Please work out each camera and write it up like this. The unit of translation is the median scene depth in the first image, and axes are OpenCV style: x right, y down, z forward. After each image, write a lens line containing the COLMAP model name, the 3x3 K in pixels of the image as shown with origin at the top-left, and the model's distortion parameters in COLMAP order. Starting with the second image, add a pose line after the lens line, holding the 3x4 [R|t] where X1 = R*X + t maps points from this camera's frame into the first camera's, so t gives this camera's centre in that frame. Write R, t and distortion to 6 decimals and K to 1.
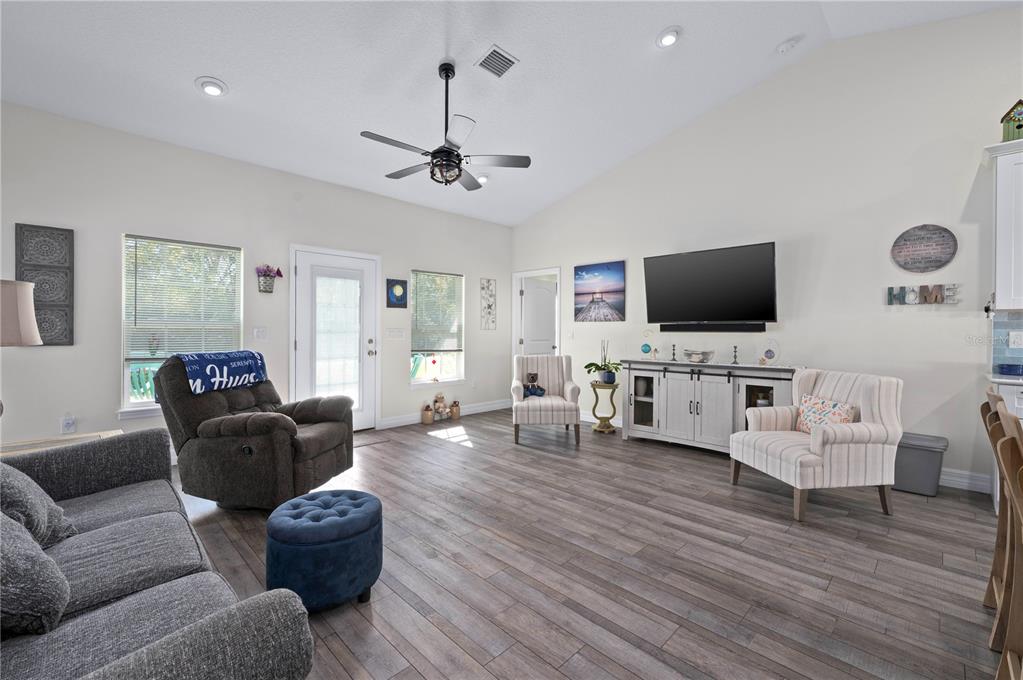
lens RADIAL K [[431.9, 0, 511.5], [0, 431.9, 340.0], [0, 0, 1]] dist [0.000158, 0.000061]
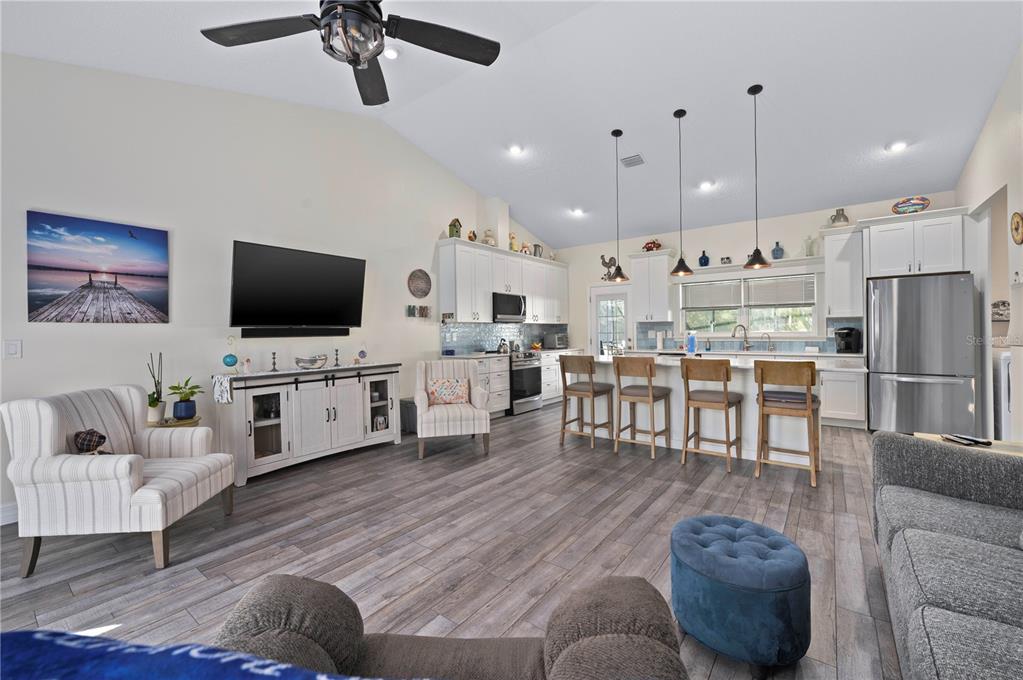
lens RADIAL K [[412.1, 0, 511.5], [0, 412.1, 340.0], [0, 0, 1]] dist [0.000741, 0.000054]
pose [[-0.129908, -0.031729, 0.991018, -0.542754], [0.023167, 0.999118, 0.035025, -0.034306], [-0.991255, 0.027509, -0.129059, 0.698504]]
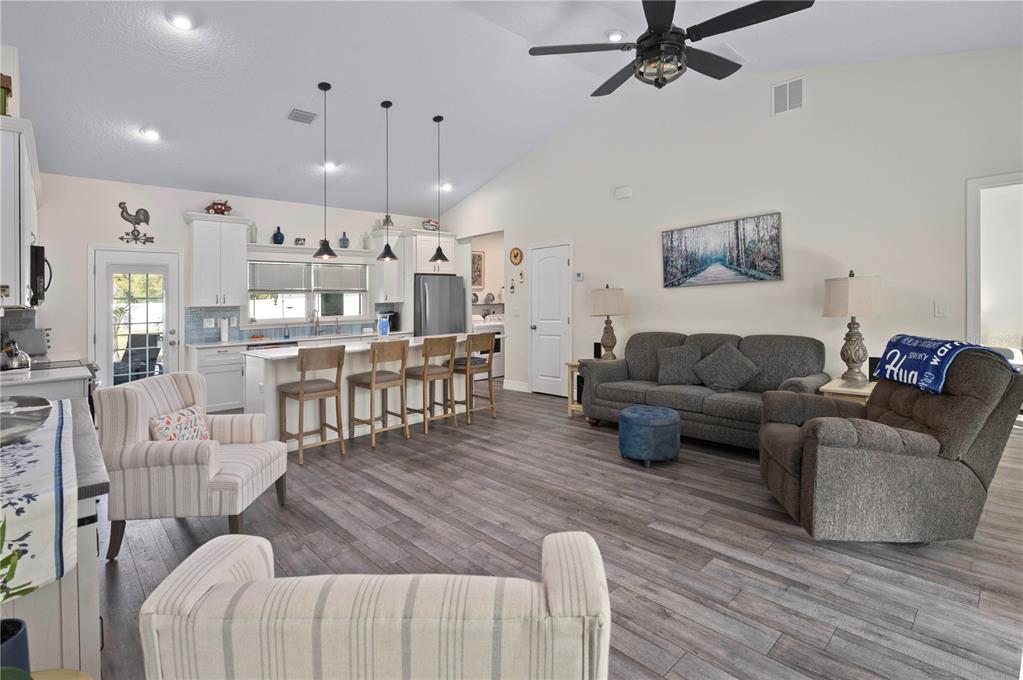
lens RADIAL K [[490.1, 0, 511.5], [0, 490.1, 340.0], [0, 0, 1]] dist [0.000243, 0.000306]
pose [[-0.999266, 0.012109, 0.036353, 0.031352], [0.015299, 0.995931, 0.088809, -0.052813], [-0.035130, 0.089300, -0.995385, 1.368691]]
